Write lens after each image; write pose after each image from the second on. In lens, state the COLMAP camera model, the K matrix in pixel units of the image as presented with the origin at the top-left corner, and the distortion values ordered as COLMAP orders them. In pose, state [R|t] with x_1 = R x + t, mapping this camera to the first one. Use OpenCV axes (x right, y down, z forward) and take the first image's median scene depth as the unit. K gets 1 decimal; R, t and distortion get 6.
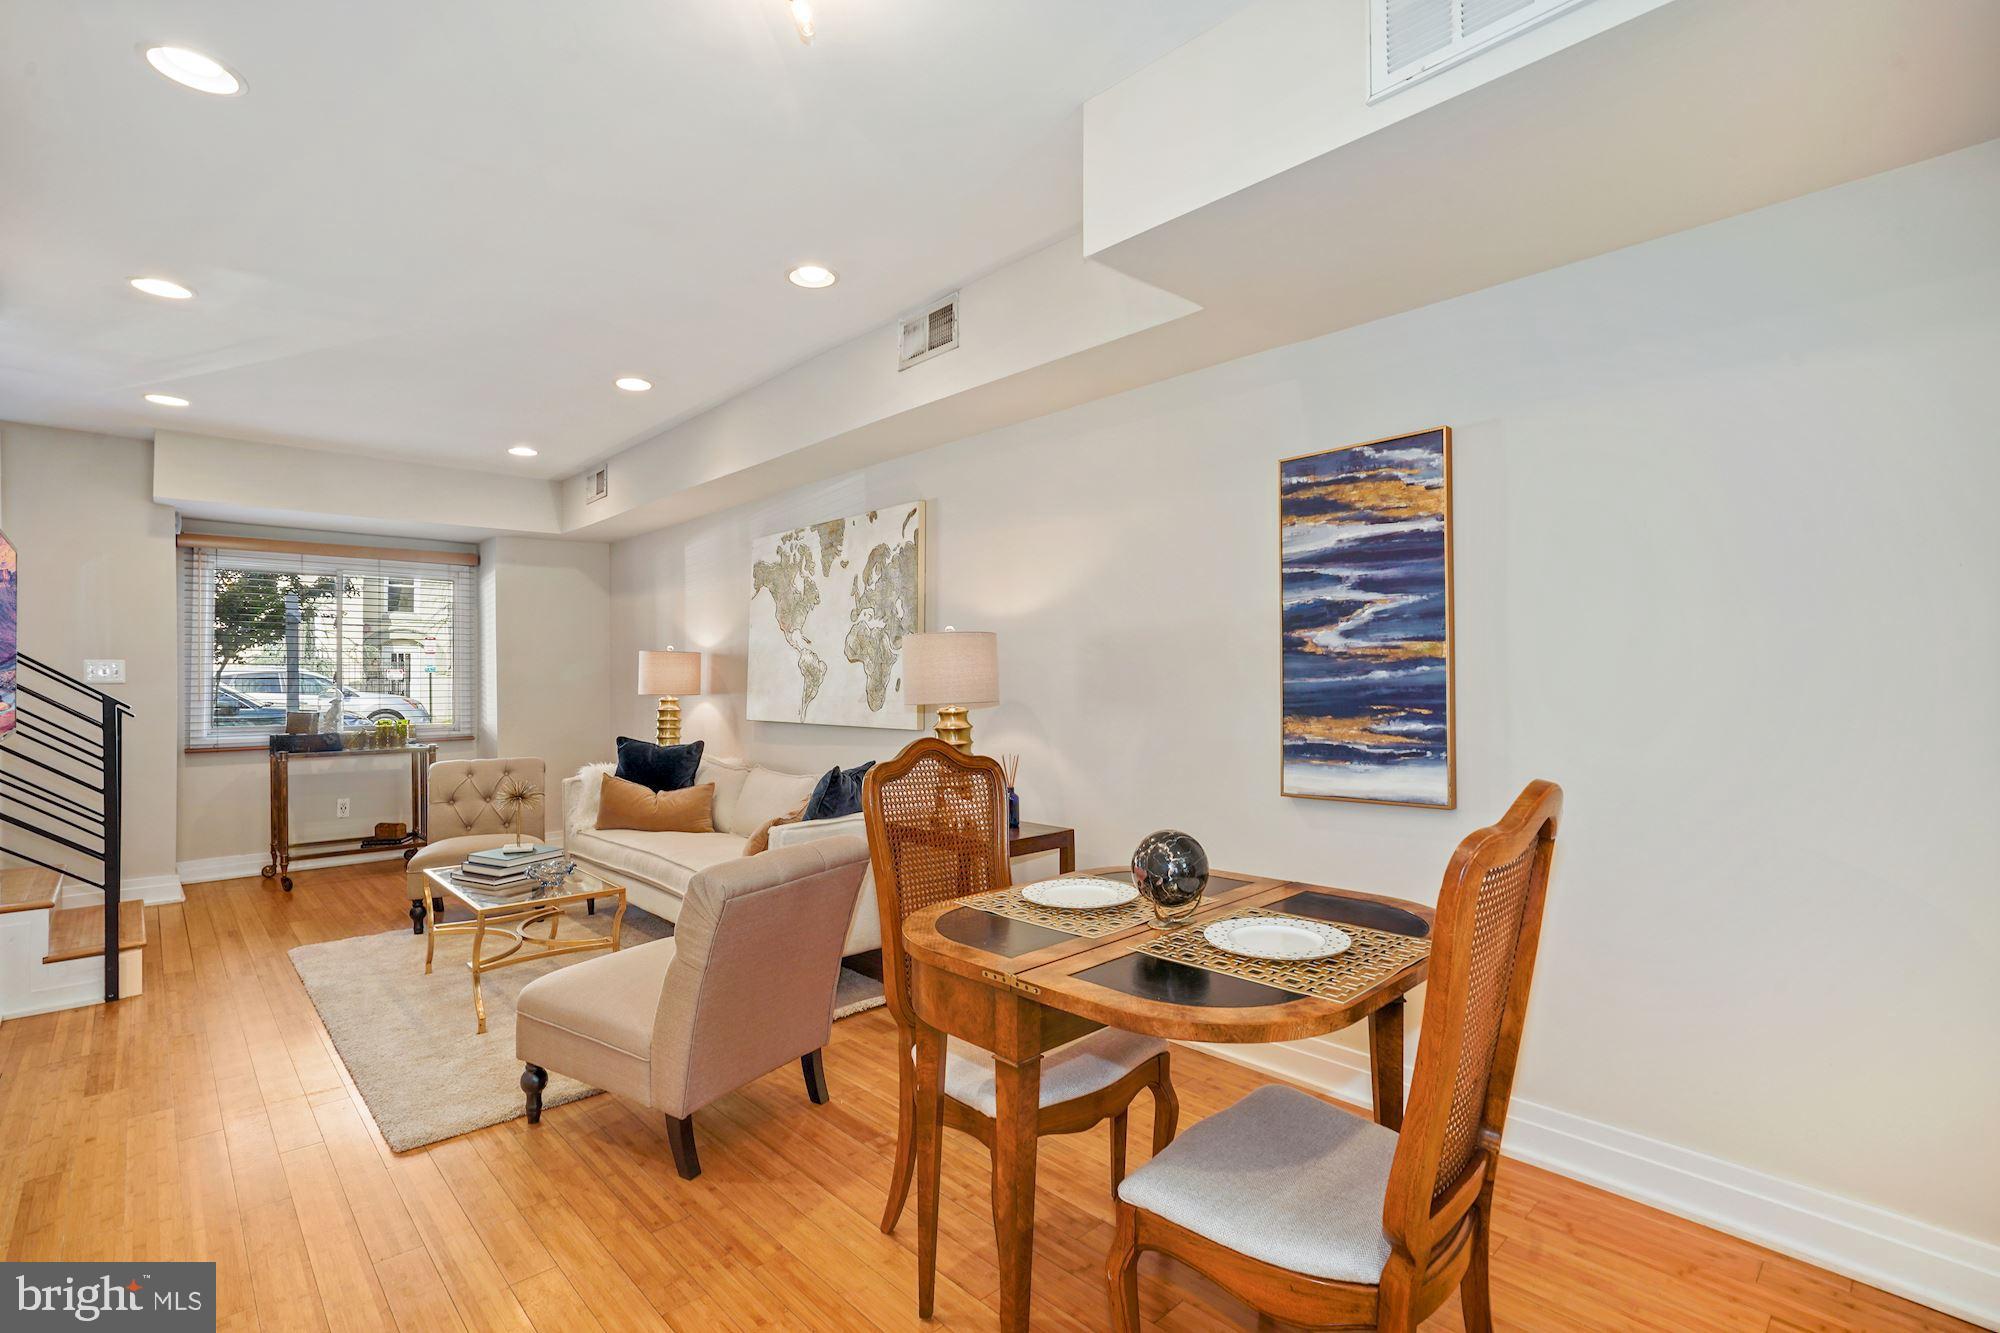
lens RADIAL K [[938.9, 0, 1047.9], [0, 938.9, 667.6], [0, 0, 1]] dist [-0.022382, 0.015243]
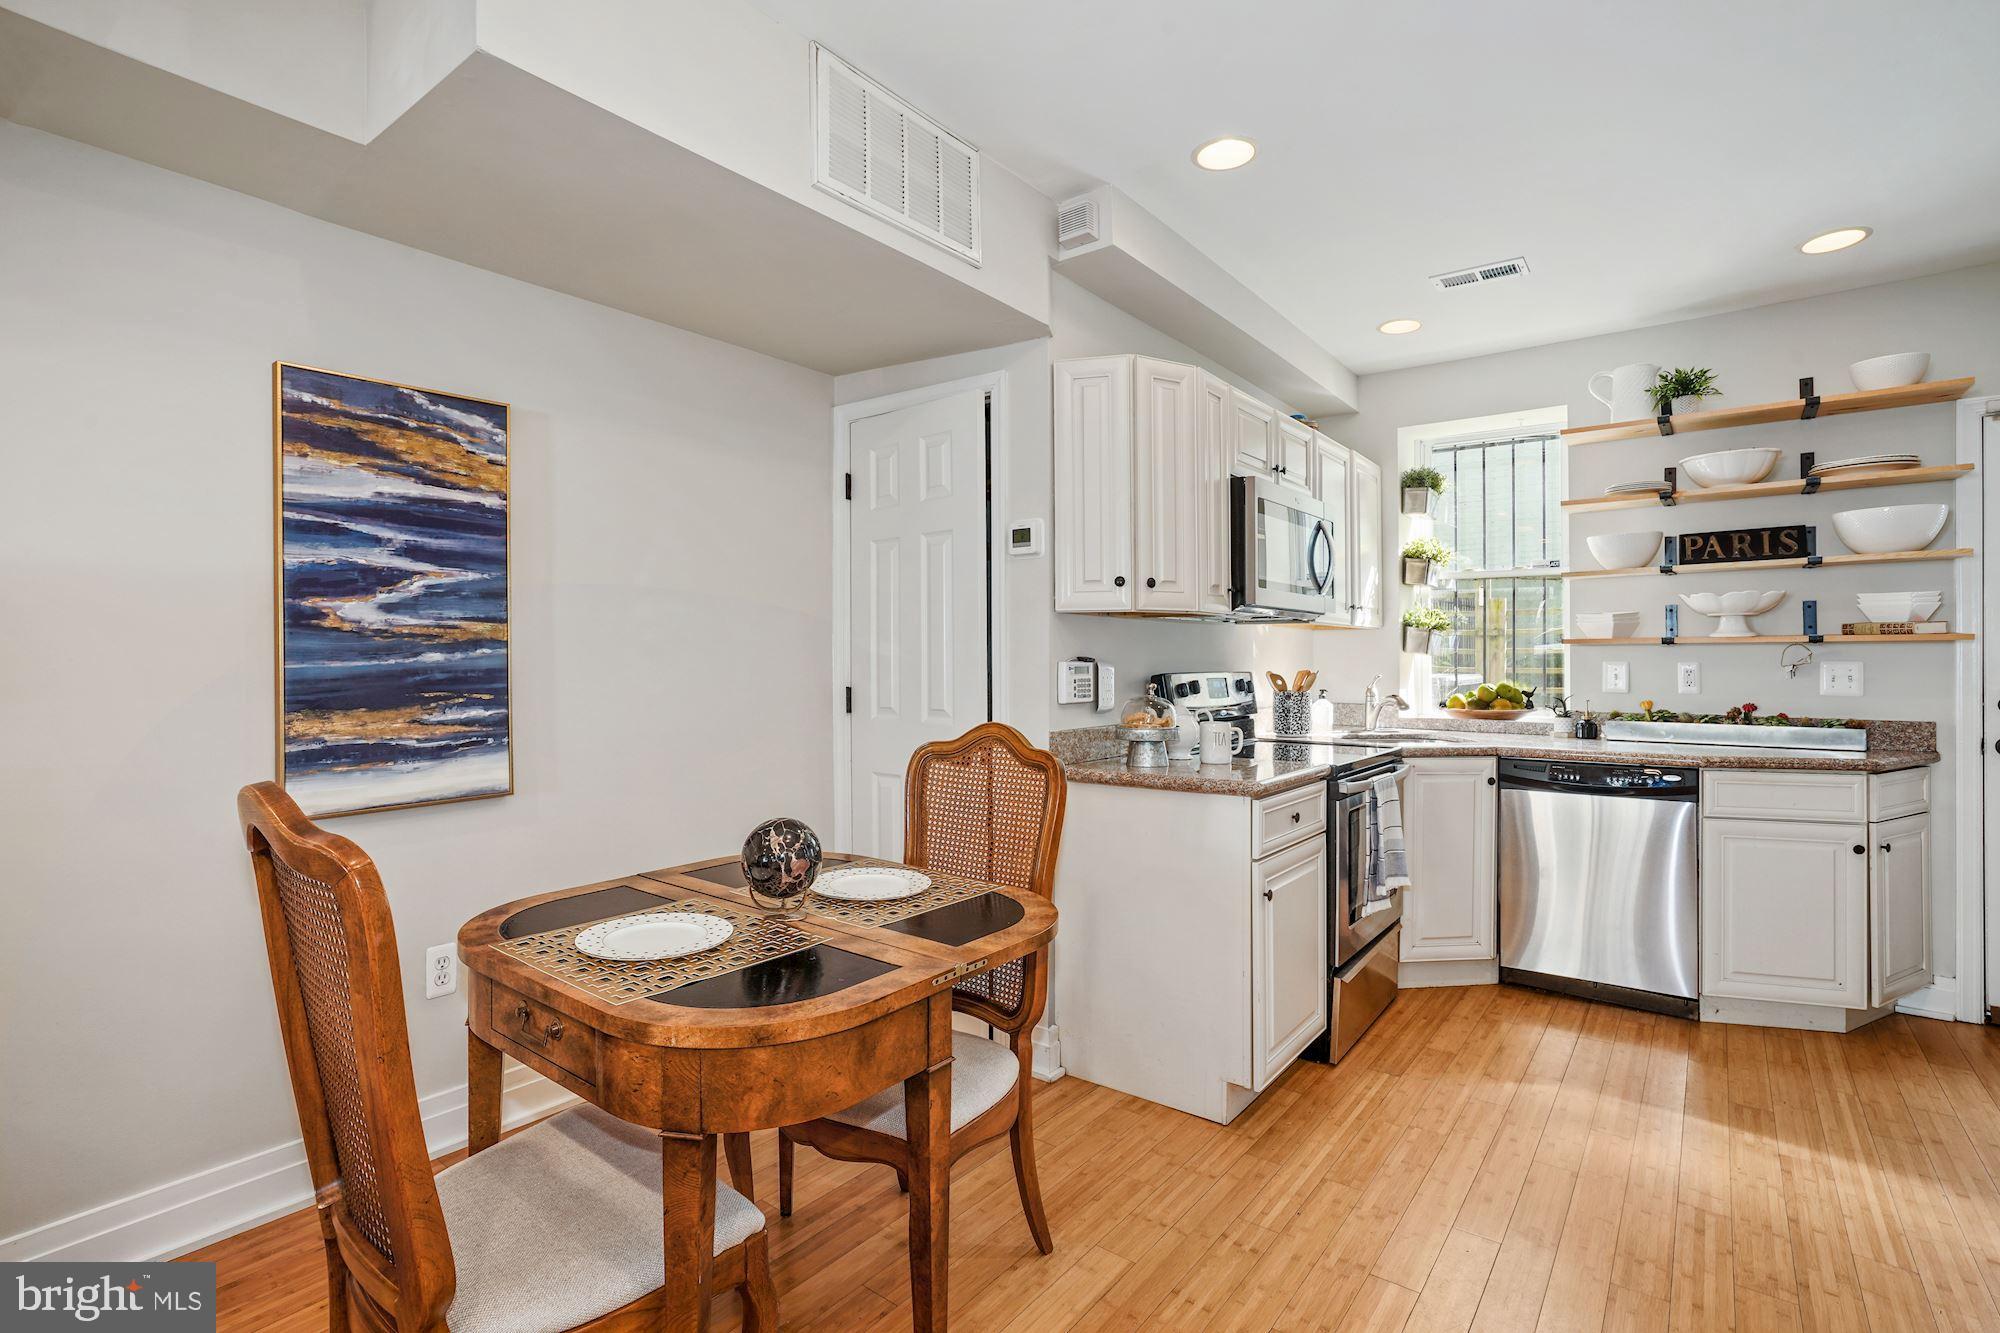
lens RADIAL K [[938.9, 0, 926.4], [0, 938.9, 644.6], [0, 0, 1]] dist [-0.022382, 0.015243]
pose [[-0.081151, 0.014939, 0.996590, -0.527000], [-0.011163, 0.999811, -0.015896, 0.004048], [-0.996639, -0.012415, -0.080969, 0.575391]]
